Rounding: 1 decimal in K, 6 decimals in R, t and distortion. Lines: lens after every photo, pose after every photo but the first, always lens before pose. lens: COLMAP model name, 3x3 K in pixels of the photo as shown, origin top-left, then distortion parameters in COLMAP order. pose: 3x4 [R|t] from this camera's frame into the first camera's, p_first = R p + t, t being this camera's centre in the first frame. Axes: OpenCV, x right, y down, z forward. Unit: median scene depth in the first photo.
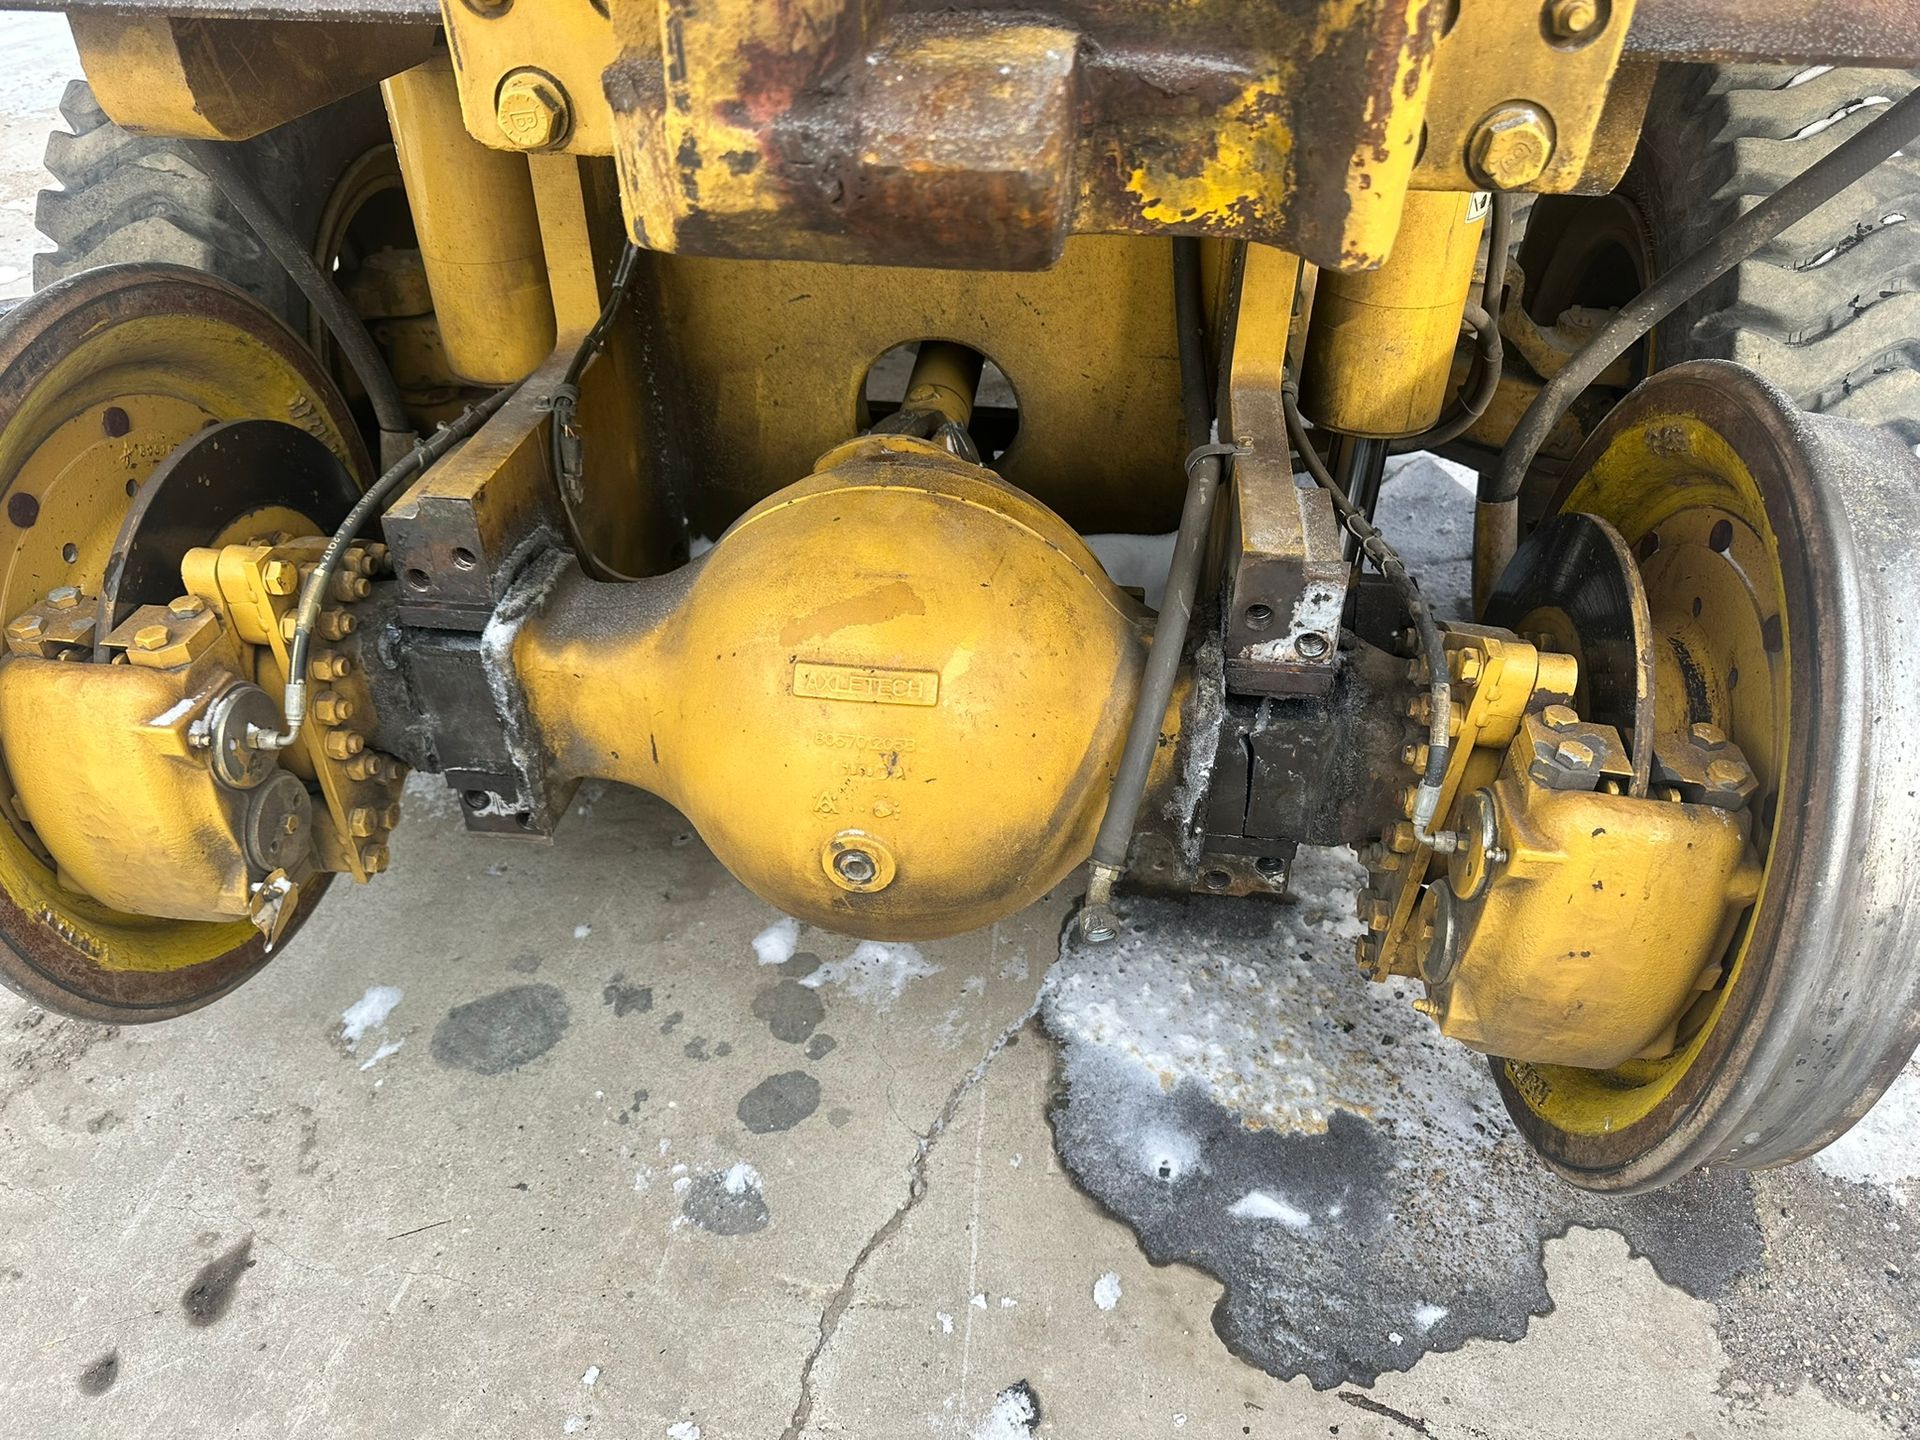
lens RADIAL K [[1384.8, 0, 960.0], [0, 1384.8, 720.0], [0, 0, 1]] dist [-0.046566, 0.002333]
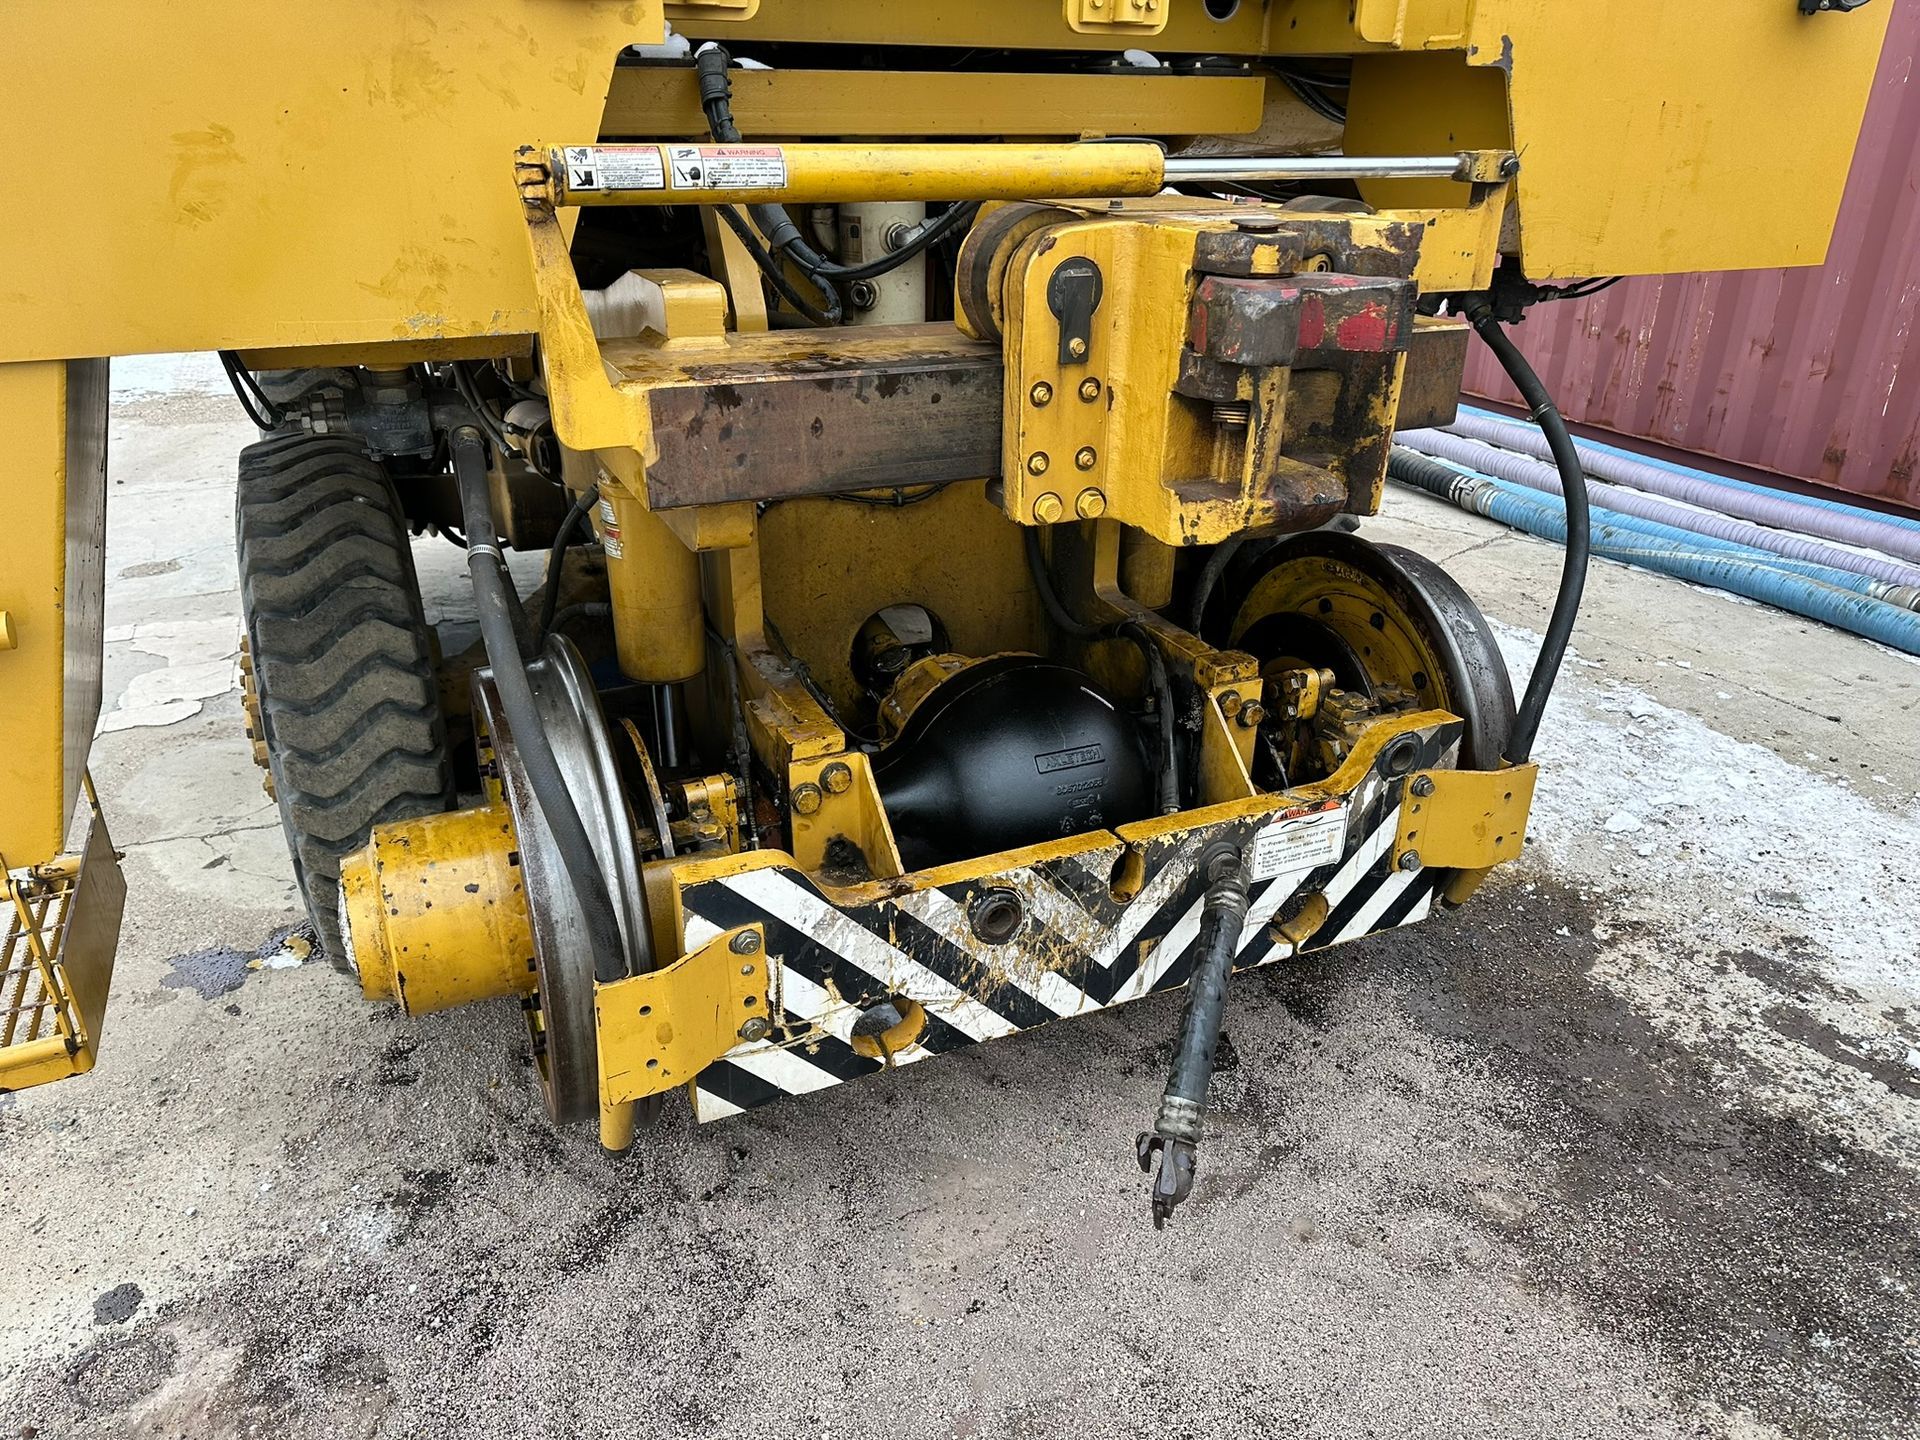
lens RADIAL K [[1384.8, 0, 960.0], [0, 1384.8, 720.0], [0, 0, 1]] dist [-0.046566, 0.002333]
pose [[0.843871, -0.224424, 0.487356, -1.219190], [0.311908, 0.944264, -0.105251, 0.087487], [-0.436572, 0.240829, 0.866837, -0.685034]]
